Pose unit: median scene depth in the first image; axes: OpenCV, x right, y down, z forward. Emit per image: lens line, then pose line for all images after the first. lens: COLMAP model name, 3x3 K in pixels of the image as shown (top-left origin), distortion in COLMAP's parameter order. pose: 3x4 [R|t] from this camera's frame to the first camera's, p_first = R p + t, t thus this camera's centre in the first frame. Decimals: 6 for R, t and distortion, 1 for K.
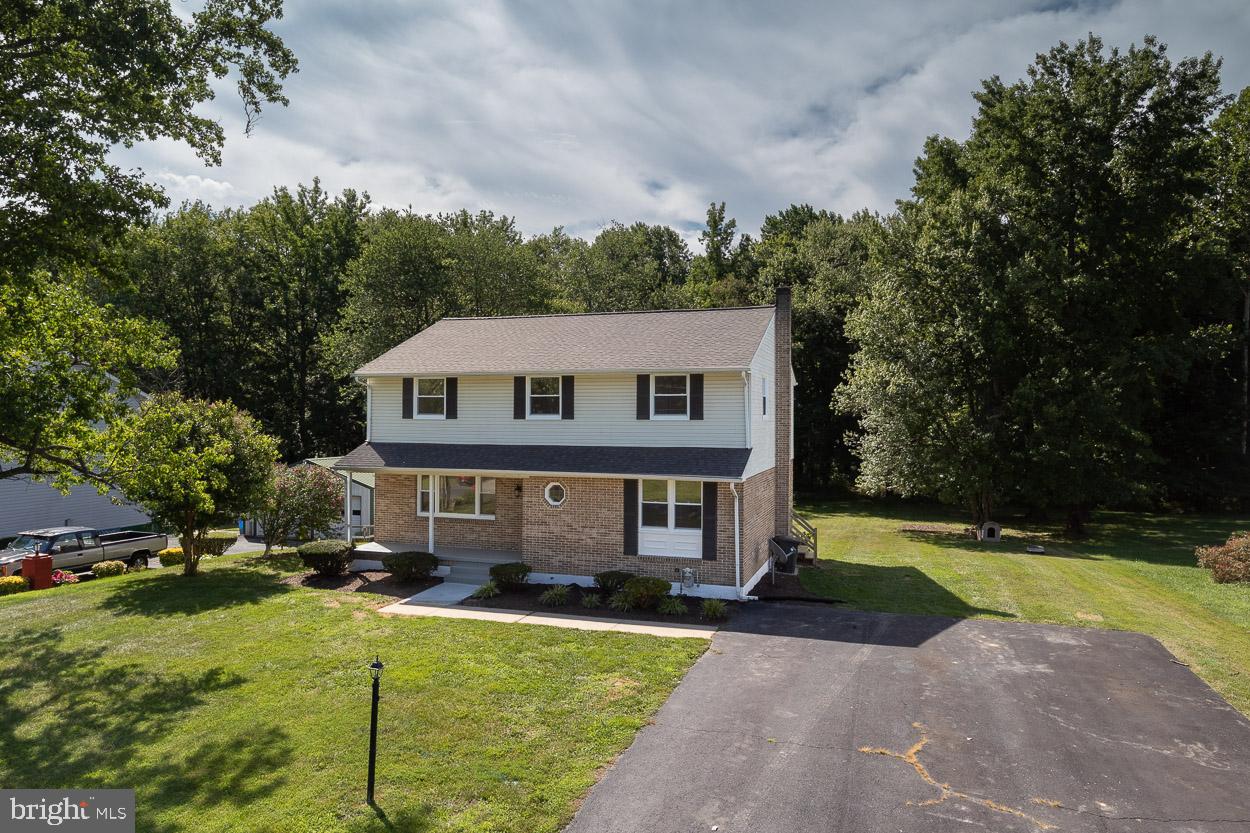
lens RADIAL K [[798.0, 0, 625.0], [0, 798.0, 416.5], [0, 0, 1]] dist [-0.004157, 0.000012]
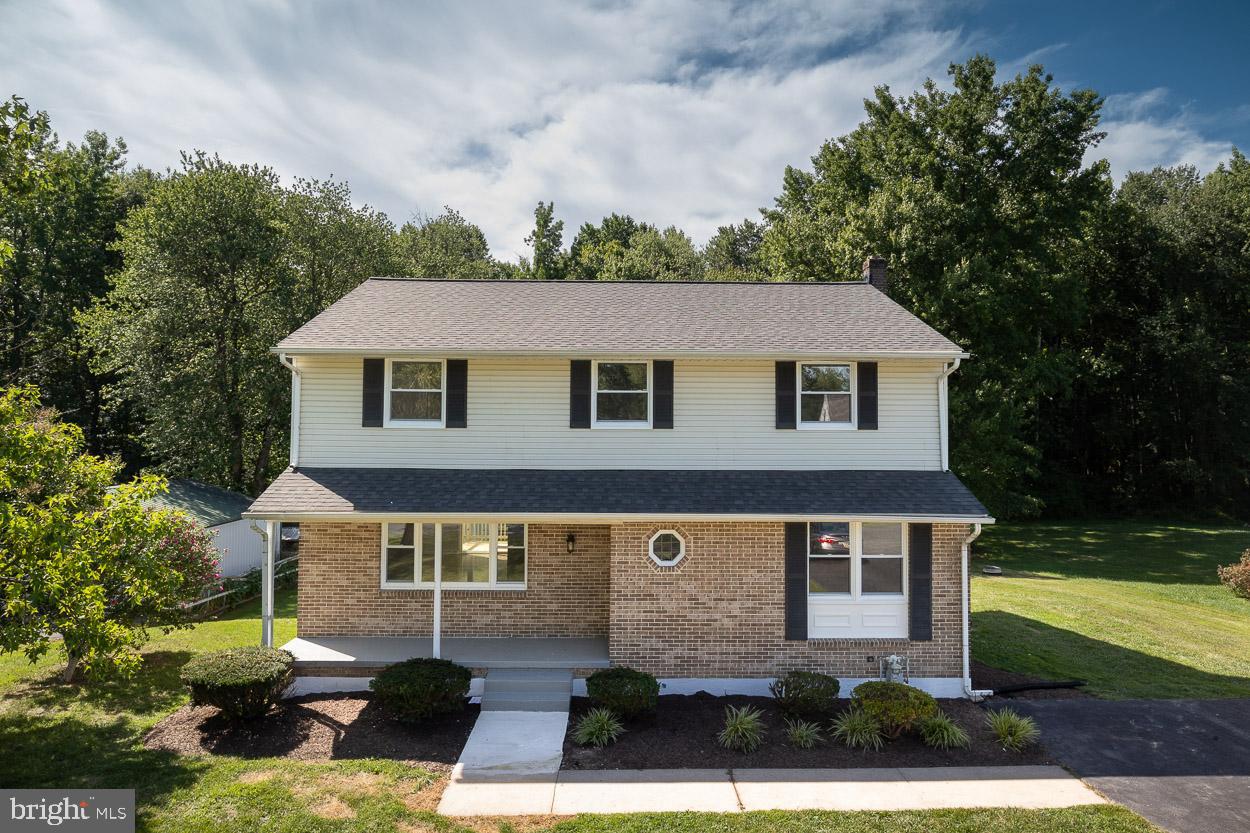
lens RADIAL K [[764.4, 0, 625.0], [0, 764.4, 416.5], [0, 0, 1]] dist [-0.008846, -0.000698]
pose [[0.943874, 0.009288, 0.330176, -0.289919], [-0.002591, 0.999782, -0.020719, 0.006456], [-0.330296, 0.018701, 0.943692, 0.411807]]
